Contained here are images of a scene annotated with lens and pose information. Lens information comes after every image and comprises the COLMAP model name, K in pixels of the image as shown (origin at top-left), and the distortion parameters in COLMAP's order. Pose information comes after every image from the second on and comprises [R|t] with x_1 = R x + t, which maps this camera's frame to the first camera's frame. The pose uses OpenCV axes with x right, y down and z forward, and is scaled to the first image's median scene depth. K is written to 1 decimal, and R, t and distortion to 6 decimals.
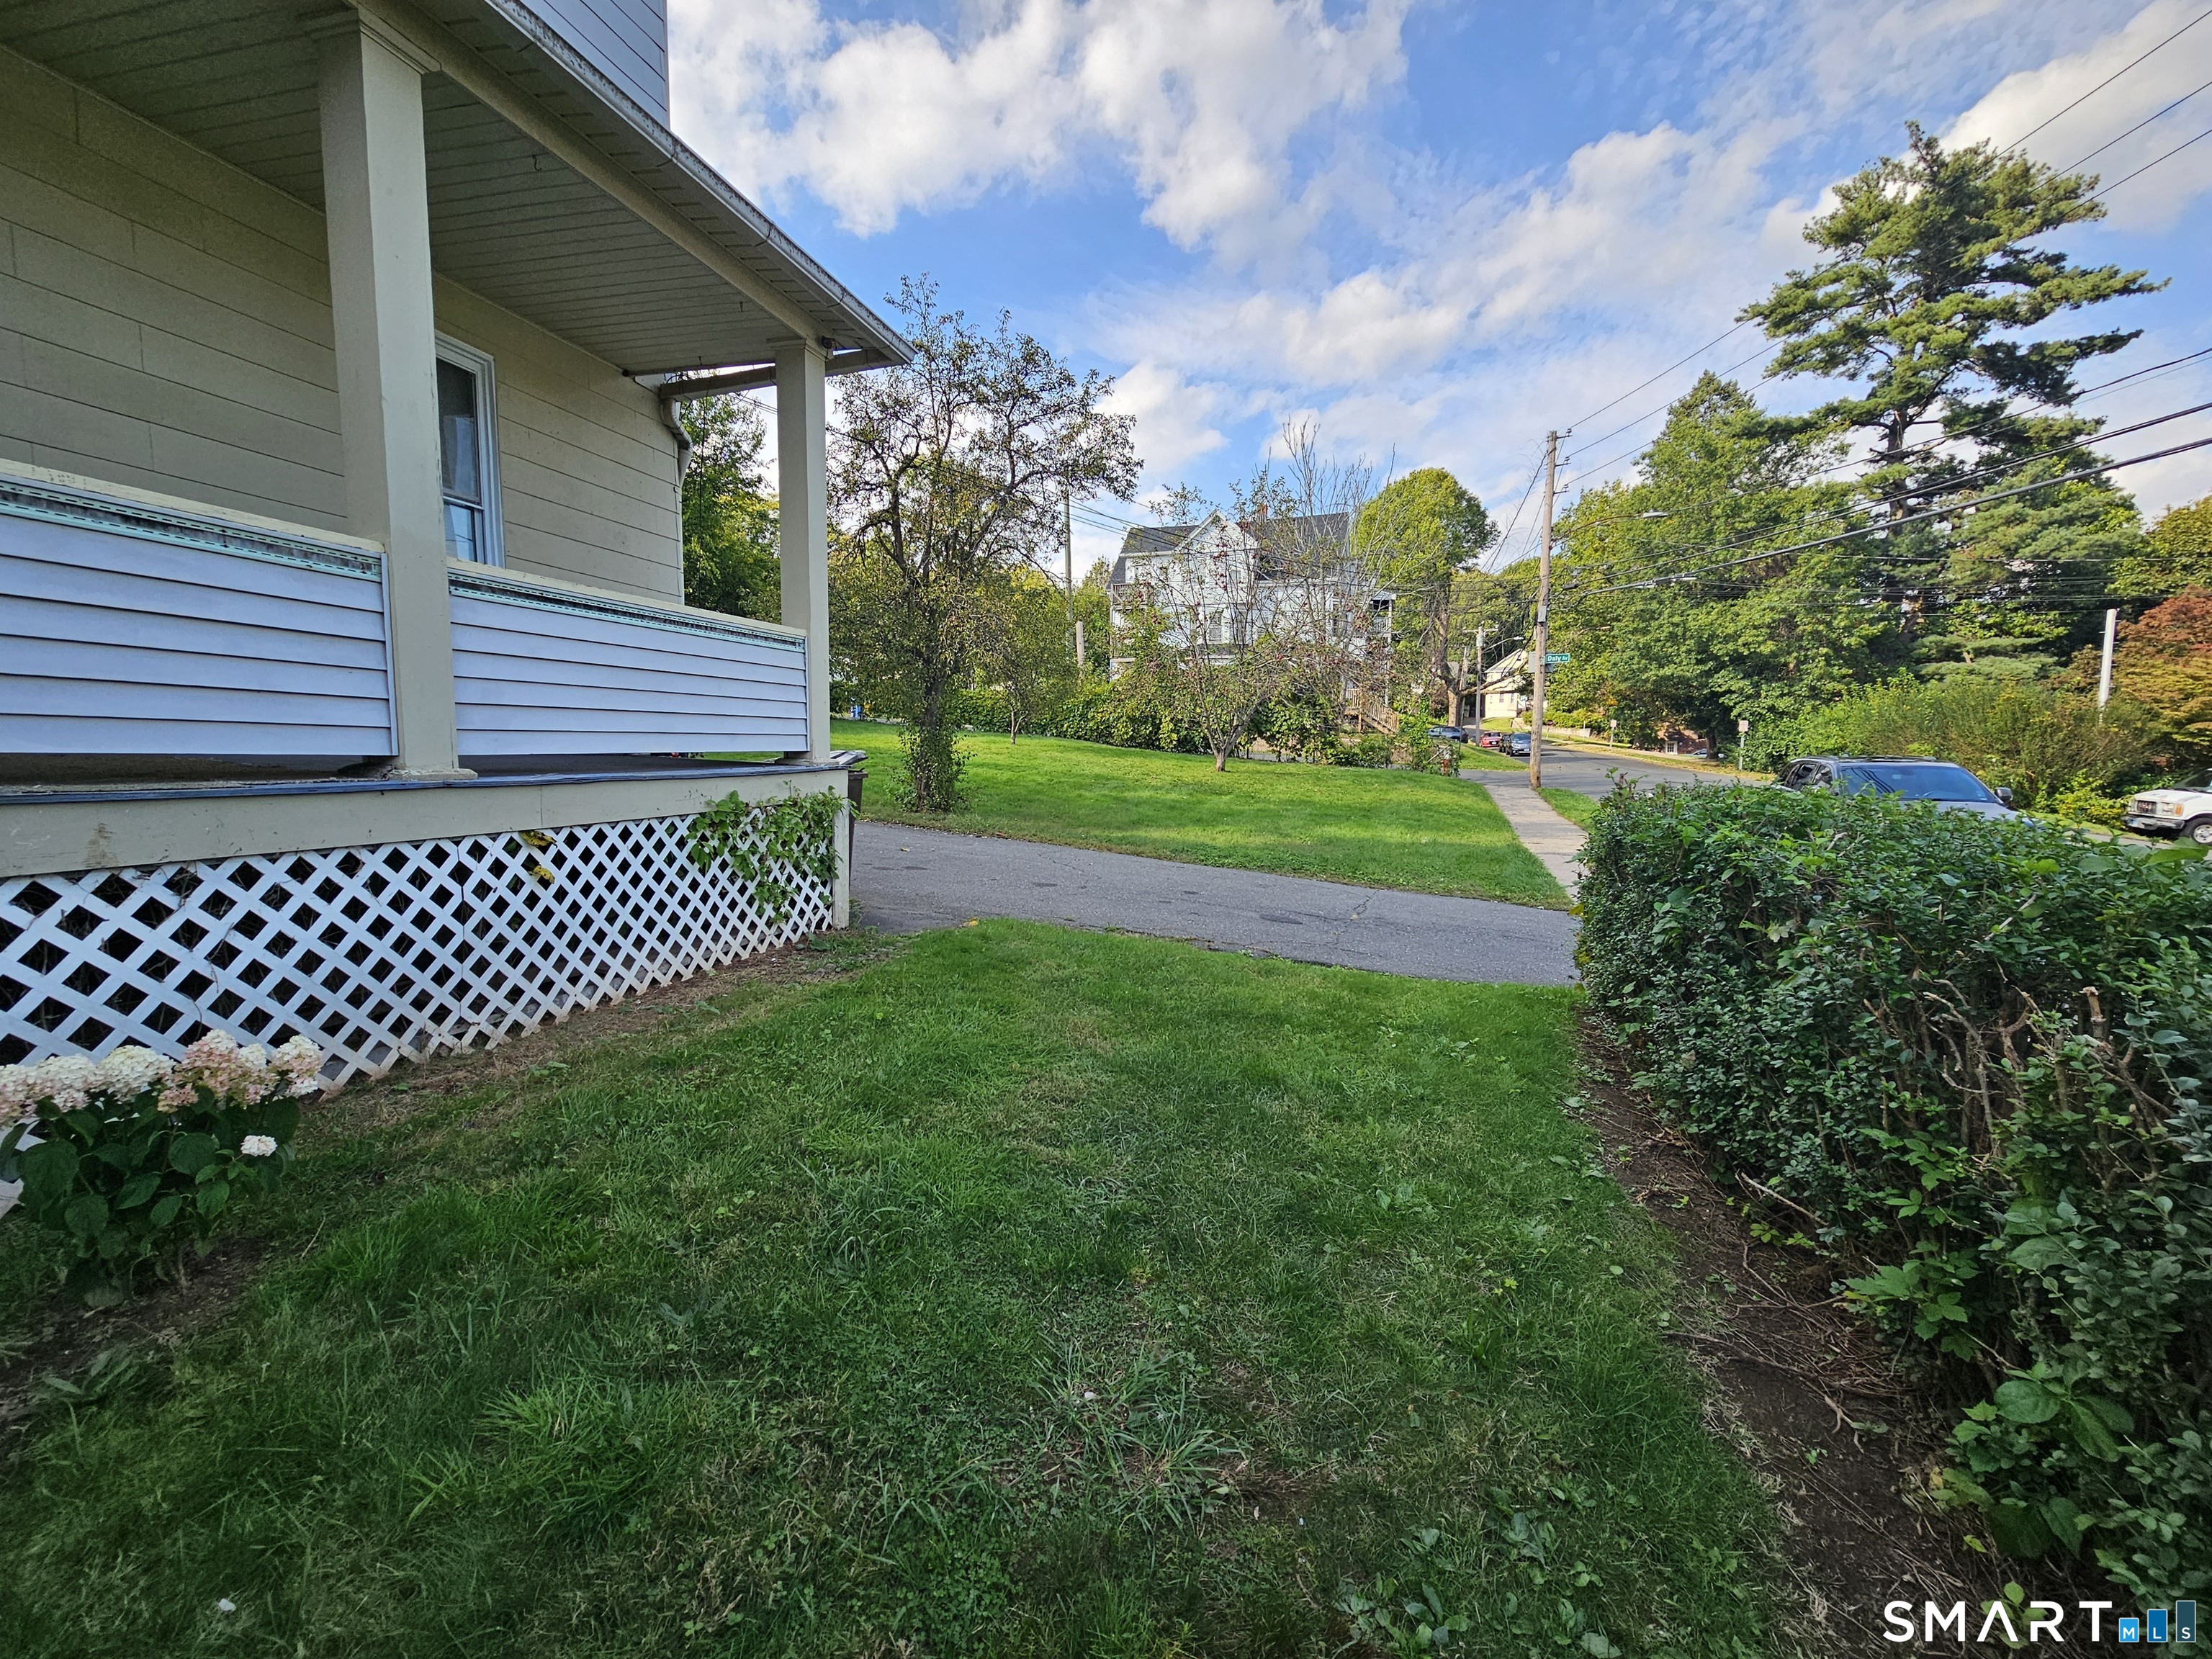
lens RADIAL K [[905.0, 0, 1107.3], [0, 905.0, 827.7], [0, 0, 1]] dist [0.003815, 0.000036]
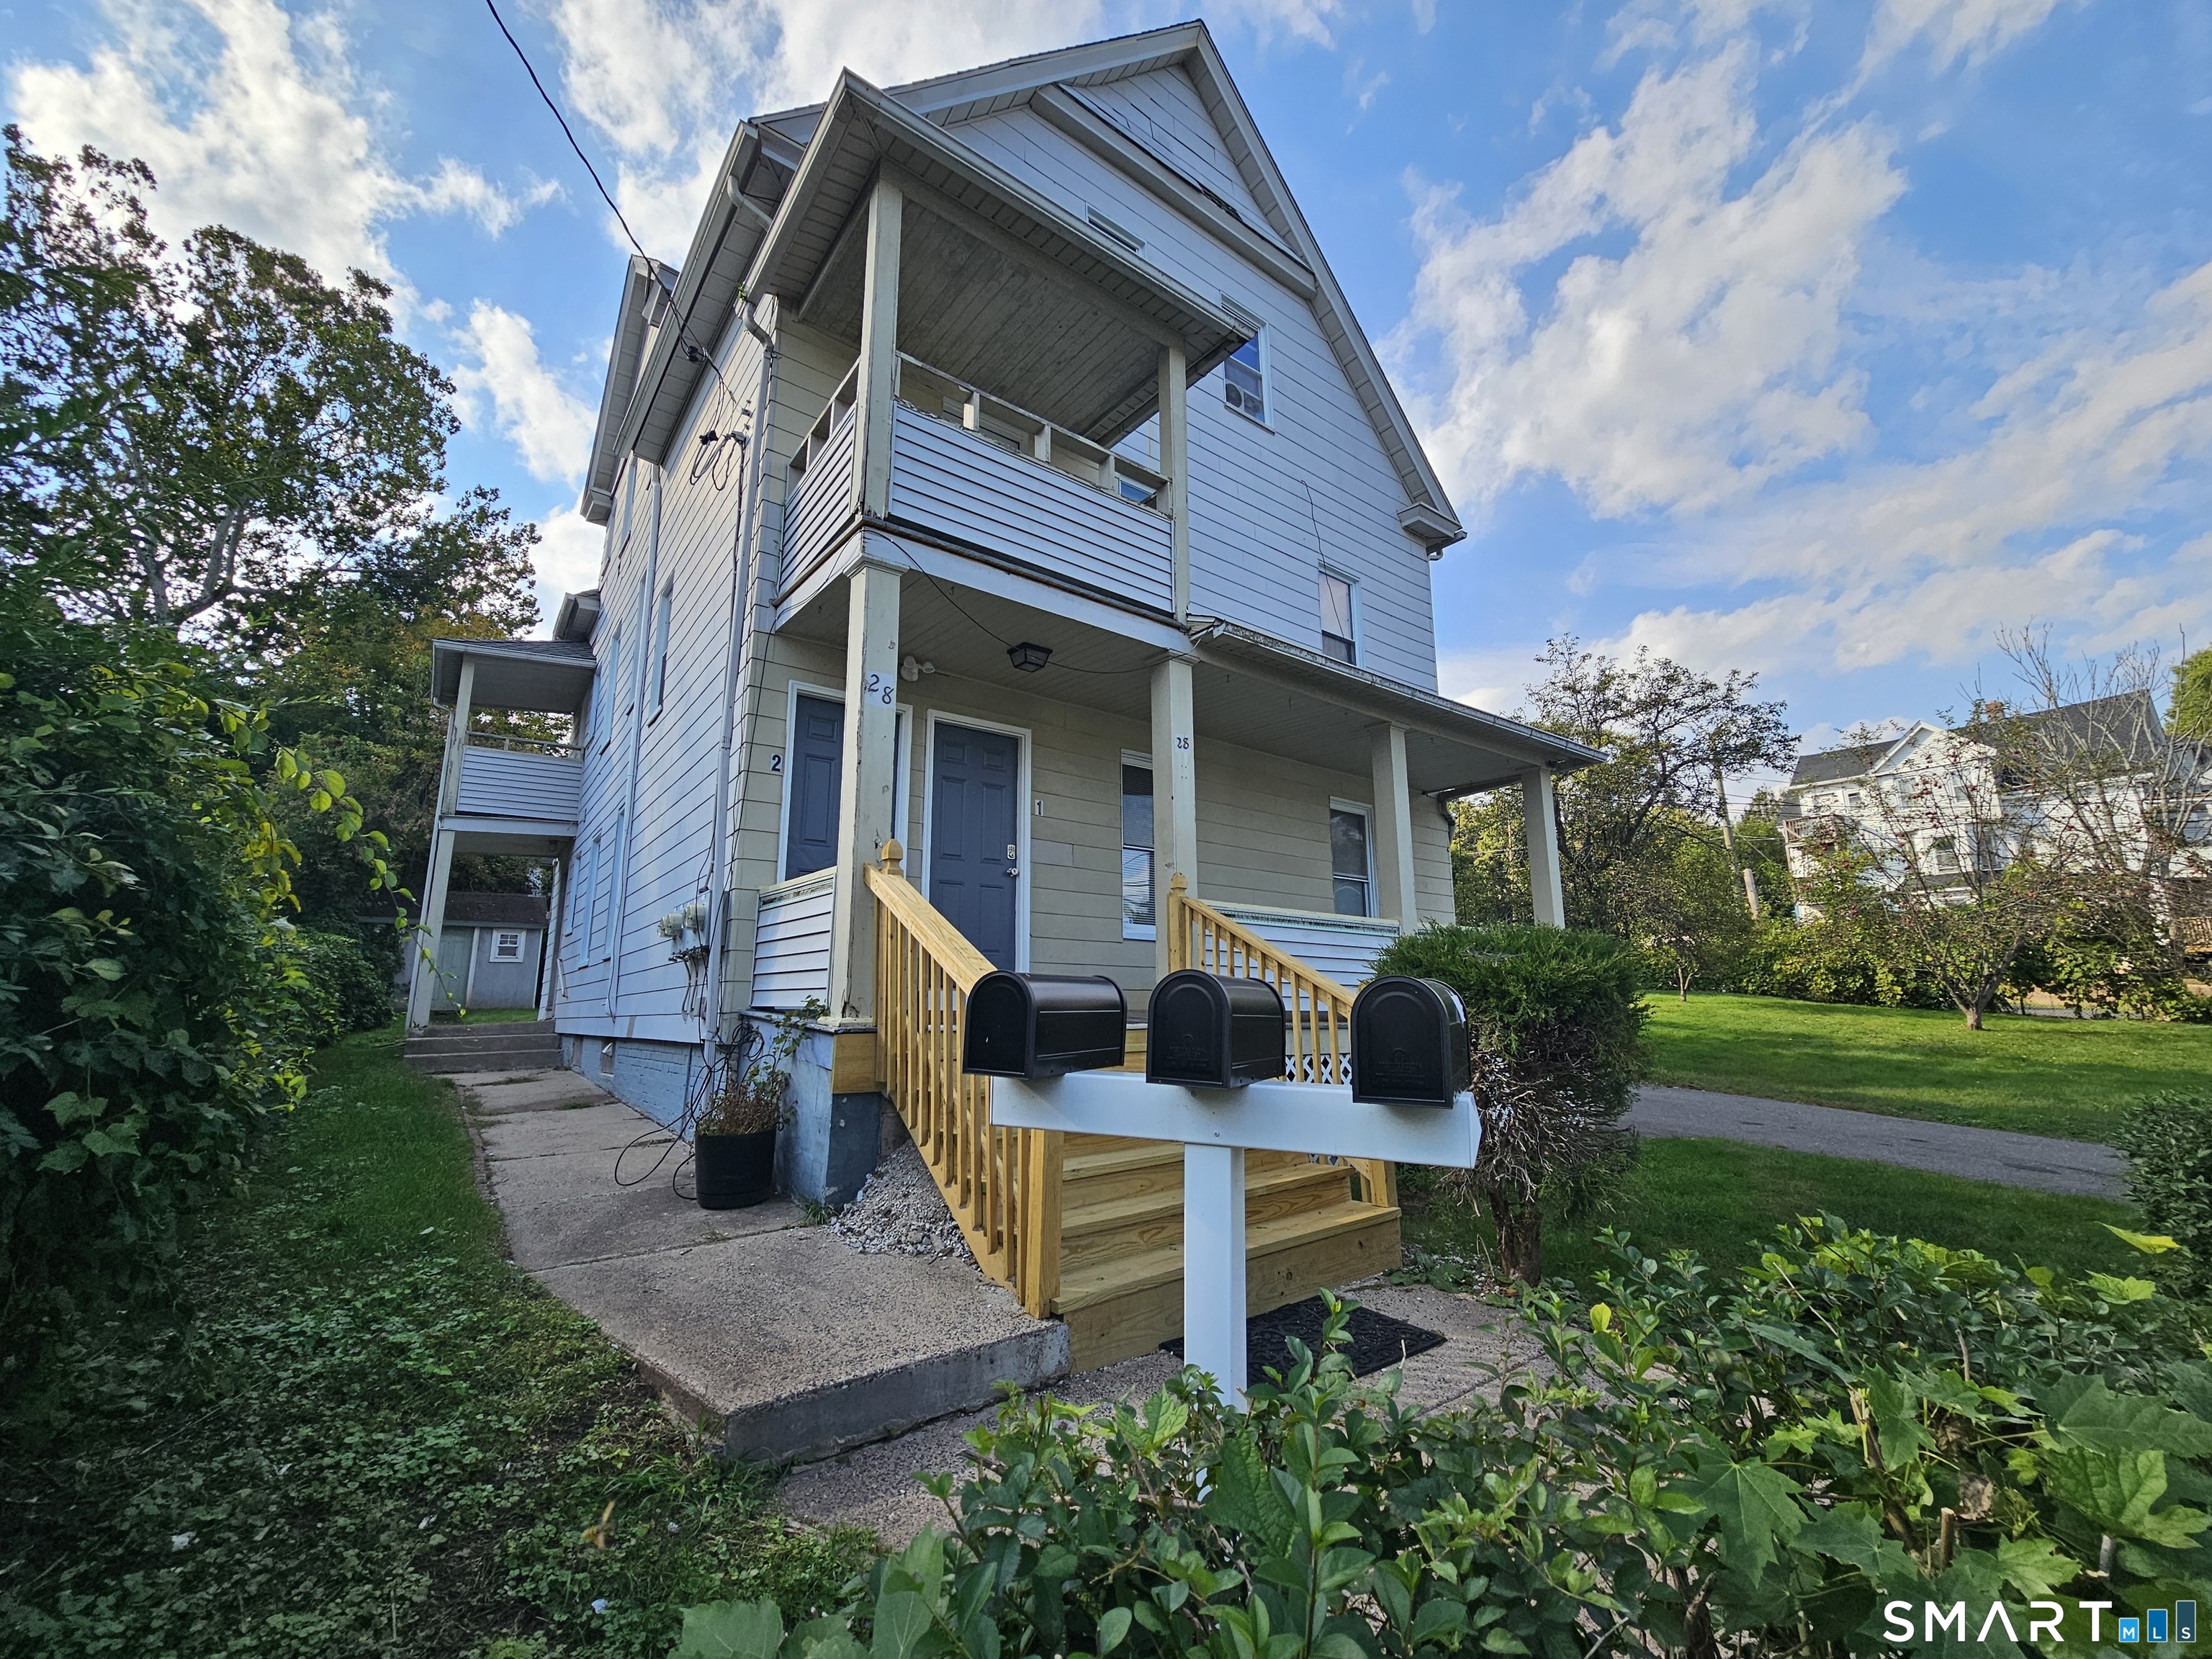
lens RADIAL K [[905.0, 0, 1119.8], [0, 905.0, 836.3], [0, 0, 1]] dist [0.003815, 0.000036]
pose [[0.801130, -0.126667, -0.584933, 0.004268], [-0.038336, 0.964479, -0.261363, 0.018942], [0.597262, 0.231810, 0.767817, -0.208372]]
